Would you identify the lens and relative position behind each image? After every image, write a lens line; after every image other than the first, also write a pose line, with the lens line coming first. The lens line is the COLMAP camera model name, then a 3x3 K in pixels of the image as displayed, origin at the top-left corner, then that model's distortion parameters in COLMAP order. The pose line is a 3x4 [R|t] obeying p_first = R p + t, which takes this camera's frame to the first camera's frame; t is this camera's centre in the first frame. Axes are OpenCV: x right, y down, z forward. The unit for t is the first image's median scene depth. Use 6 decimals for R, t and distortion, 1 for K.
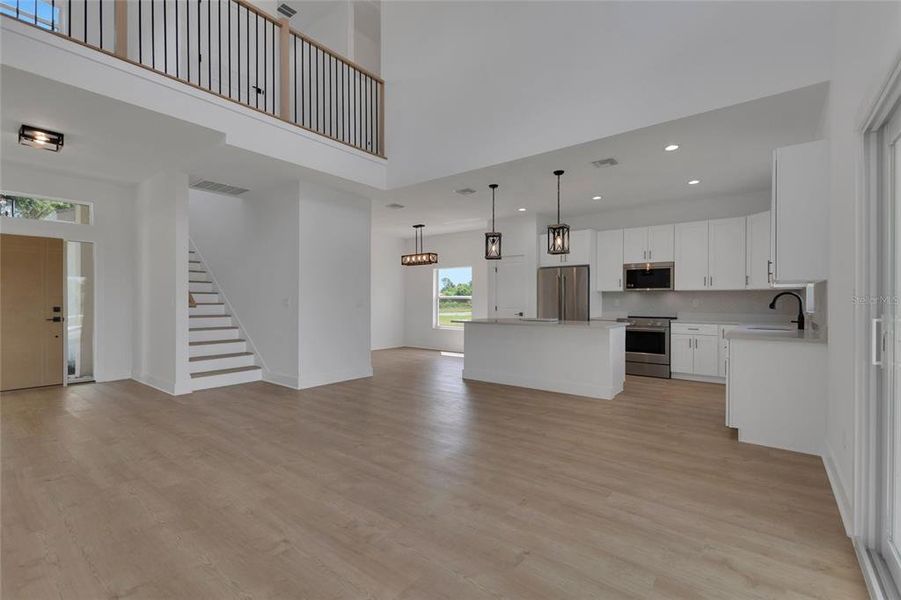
lens RADIAL K [[406.6, 0, 446.0], [0, 406.6, 301.2], [0, 0, 1]] dist [0.011082, 0.000185]
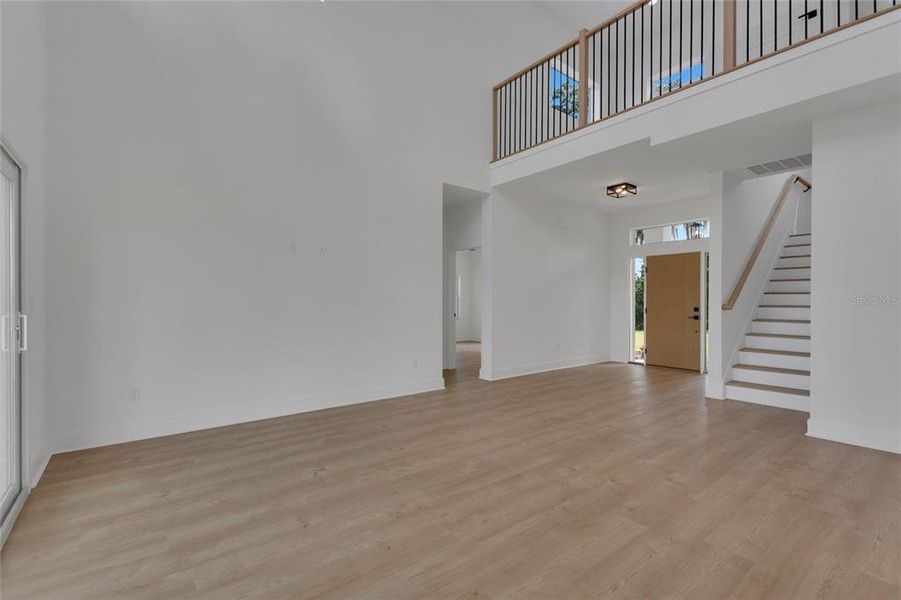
lens RADIAL K [[406.6, 0, 452.7], [0, 406.6, 302.2], [0, 0, 1]] dist [0.011082, 0.000185]
pose [[-0.234307, 0.000177, -0.972163, 0.432602], [-0.004250, 0.999990, 0.001207, 0.000076], [0.972153, 0.004414, -0.234304, 0.599286]]
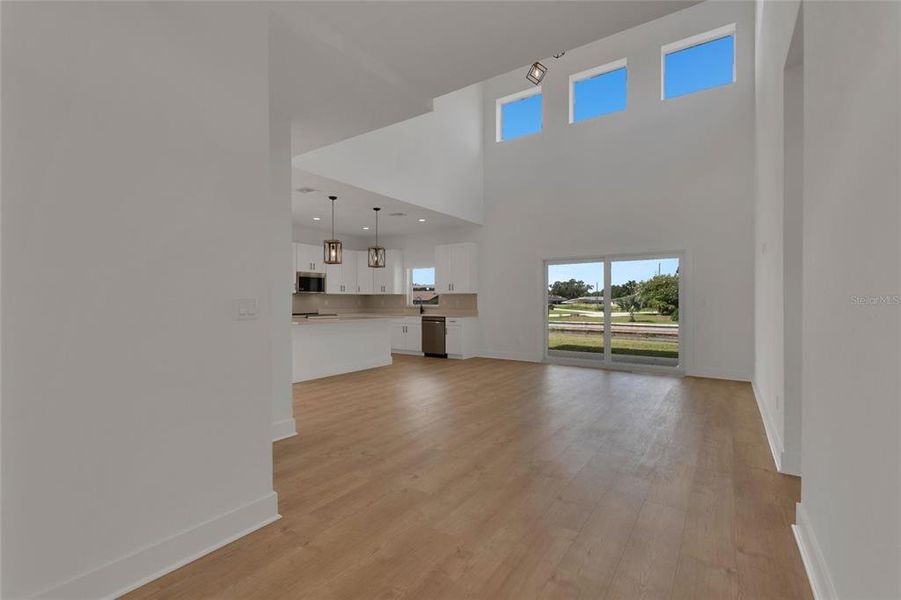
lens RADIAL K [[406.6, 0, 446.8], [0, 406.6, 298.9], [0, 0, 1]] dist [0.011082, 0.000185]
pose [[-0.060648, 0.000205, 0.998159, -1.069408], [0.010874, 0.999941, 0.000456, -0.006829], [-0.998100, 0.010881, -0.060647, 0.800834]]
